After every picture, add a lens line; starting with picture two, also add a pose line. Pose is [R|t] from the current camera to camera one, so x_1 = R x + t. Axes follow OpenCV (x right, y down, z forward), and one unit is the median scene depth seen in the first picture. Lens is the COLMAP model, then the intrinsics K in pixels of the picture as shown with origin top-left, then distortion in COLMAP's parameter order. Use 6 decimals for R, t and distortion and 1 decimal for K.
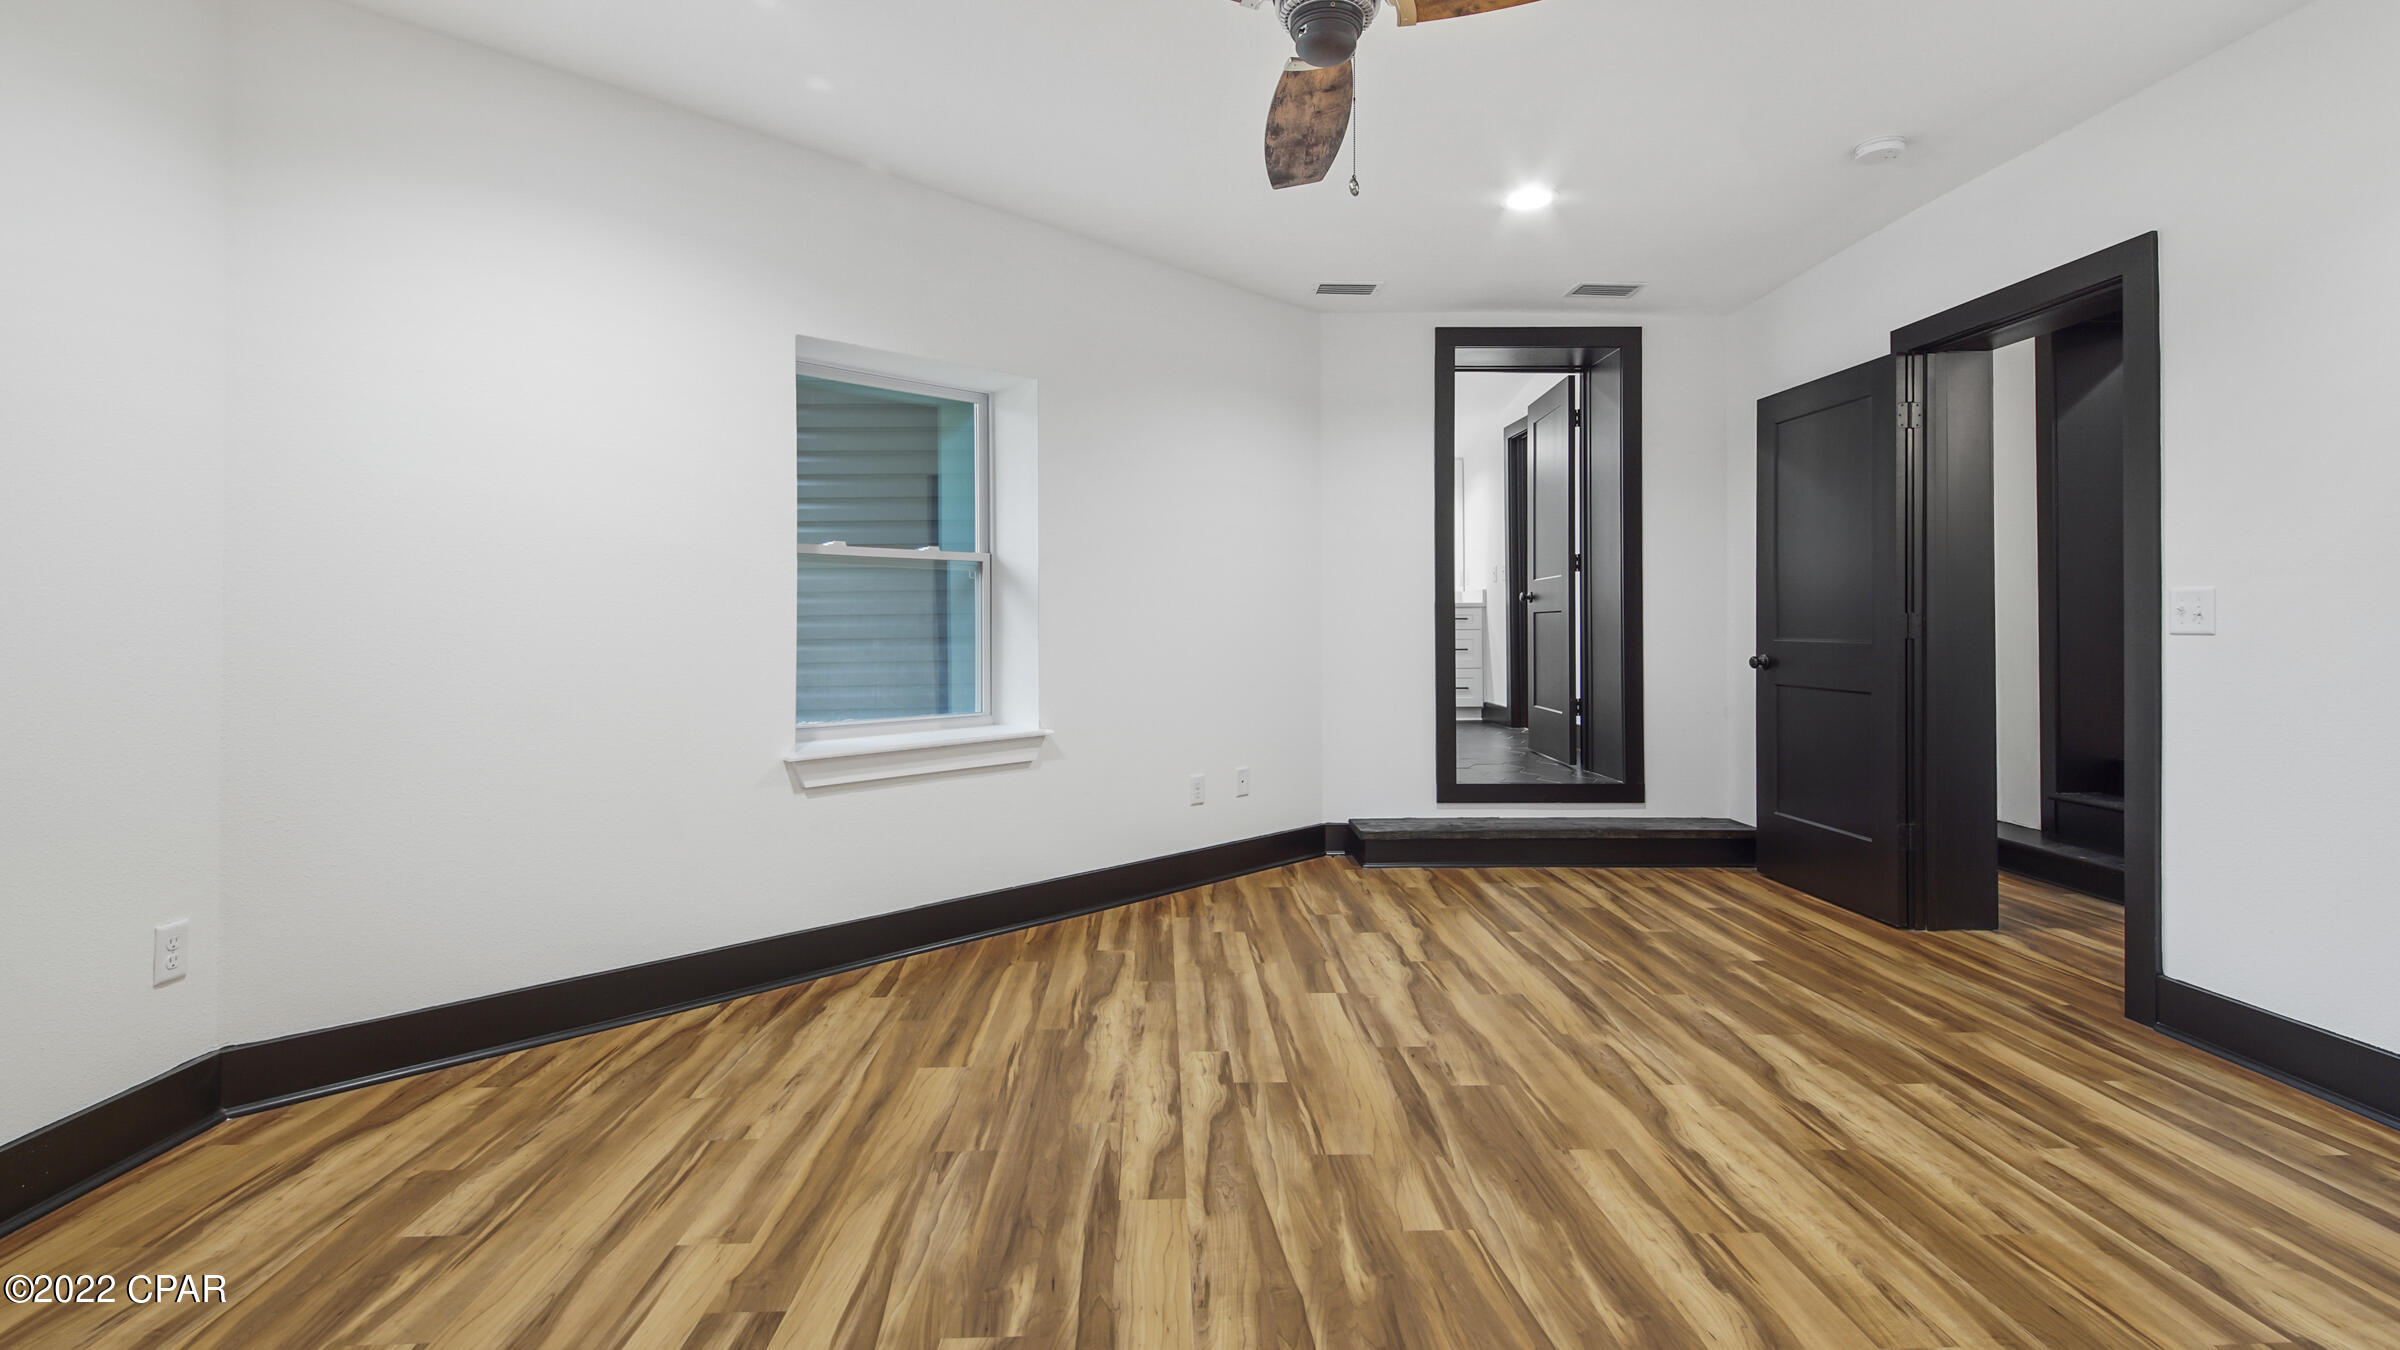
lens RADIAL K [[1048.4, 0, 1170.4], [0, 1048.4, 634.0], [0, 0, 1]] dist [0.006771, -0.003511]
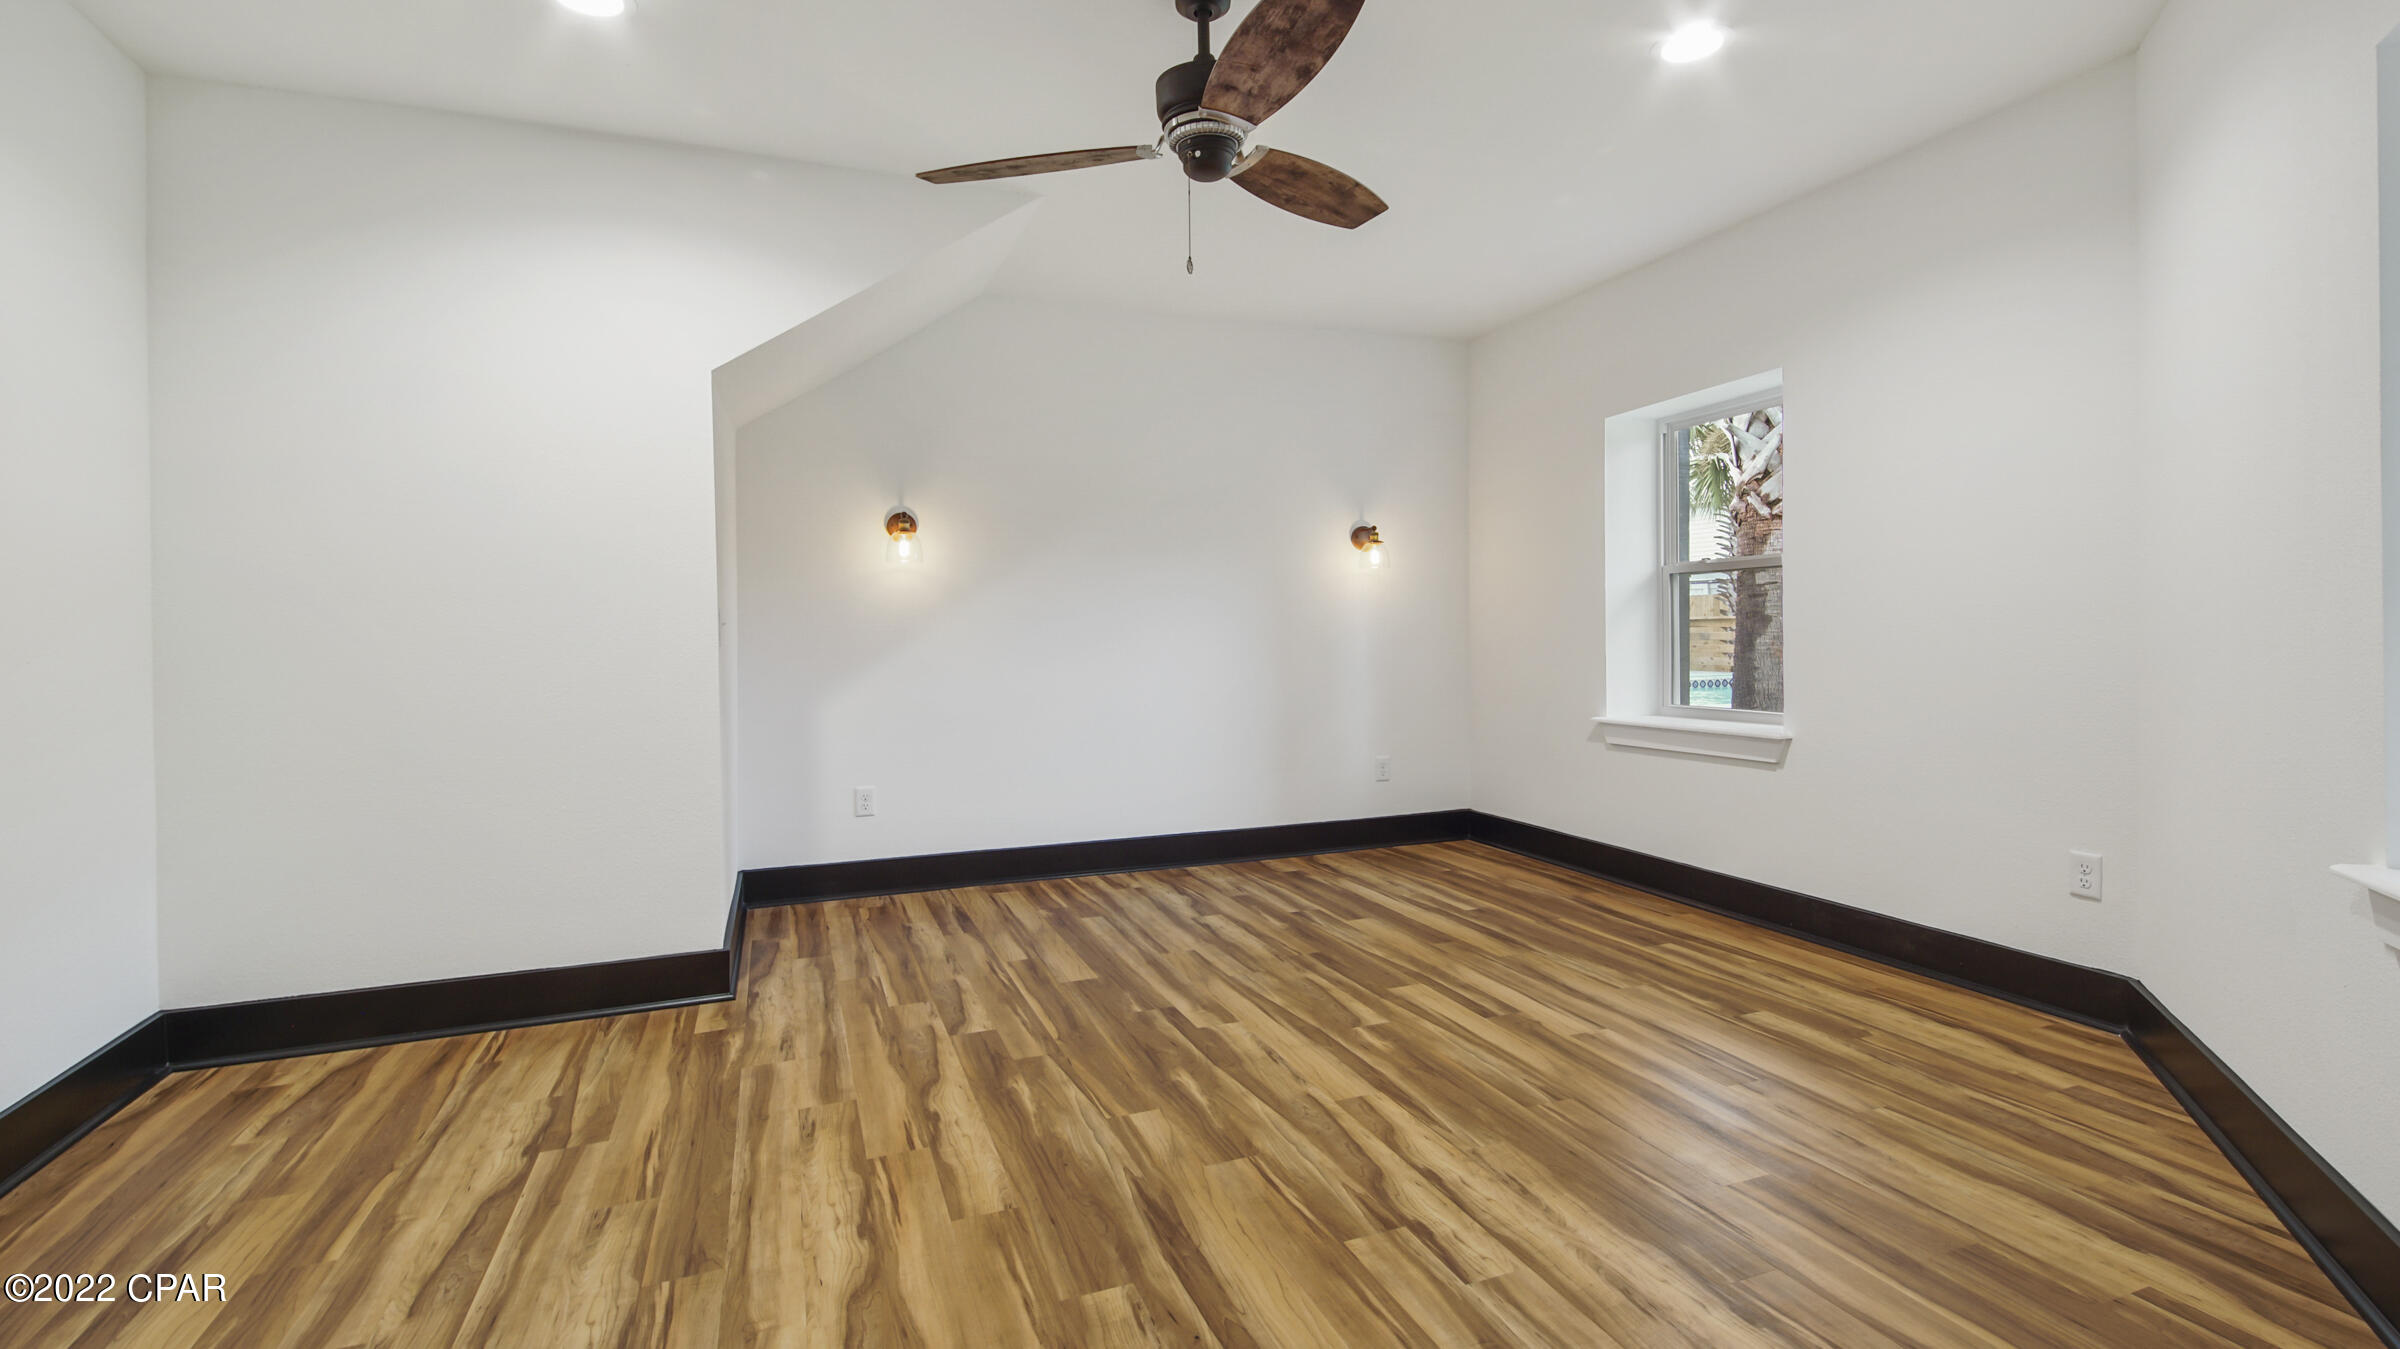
lens RADIAL K [[1048.4, 0, 1199.0], [0, 1048.4, 661.0], [0, 0, 1]] dist [0.006771, -0.003511]
pose [[-0.935660, 0.022578, -0.352179, 0.576204], [0.010293, 0.999273, 0.036719, -0.018396], [0.352752, 0.030731, -0.935212, 2.058604]]
